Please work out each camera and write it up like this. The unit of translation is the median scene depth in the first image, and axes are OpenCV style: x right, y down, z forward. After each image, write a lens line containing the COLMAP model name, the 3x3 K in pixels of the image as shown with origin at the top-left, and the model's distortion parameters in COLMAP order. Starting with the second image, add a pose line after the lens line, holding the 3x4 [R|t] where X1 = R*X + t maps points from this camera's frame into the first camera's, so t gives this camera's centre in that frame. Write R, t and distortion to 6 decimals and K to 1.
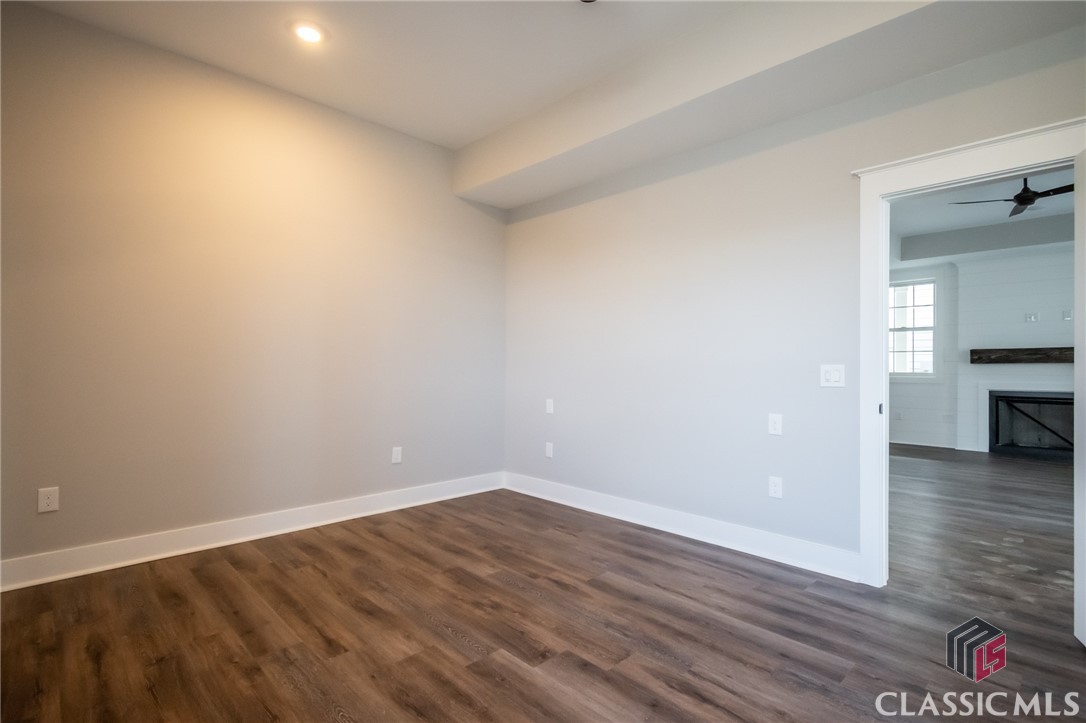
lens RADIAL K [[525.9, 0, 543.0], [0, 525.9, 361.5], [0, 0, 1]] dist [0.001745, 0.000056]
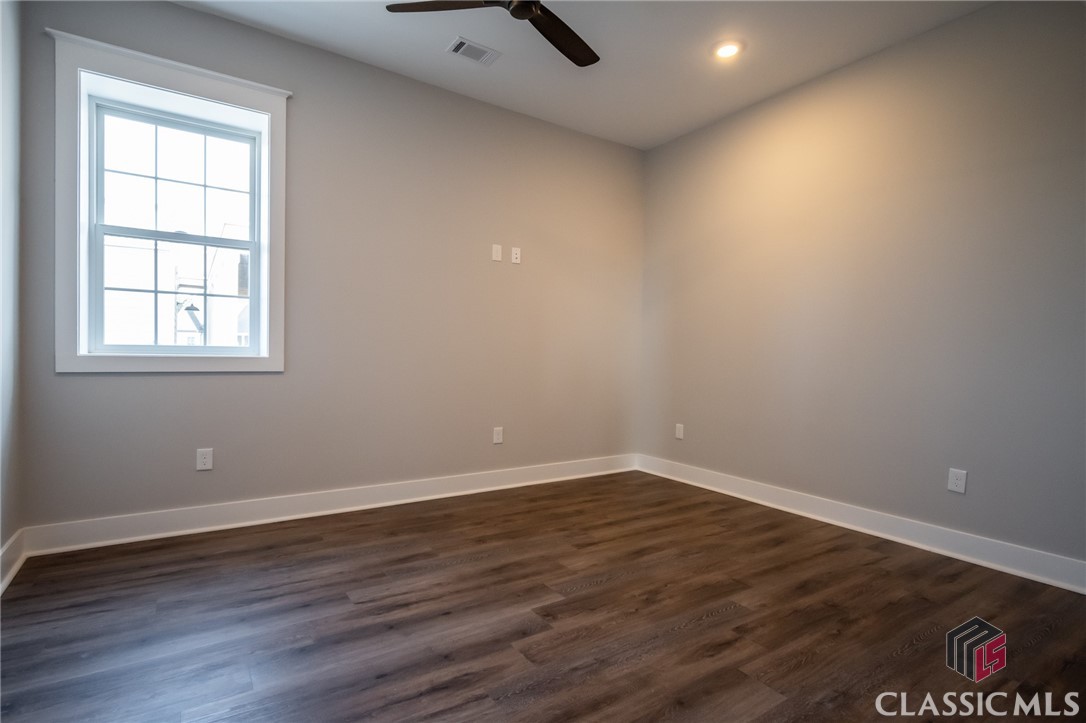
lens RADIAL K [[525.9, 0, 543.0], [0, 525.9, 361.5], [0, 0, 1]] dist [0.001745, 0.000056]
pose [[-0.176629, 0.007830, -0.984246, 0.858245], [-0.017037, 0.999794, 0.011011, 0.034395], [0.984130, 0.018714, -0.176459, 0.970225]]
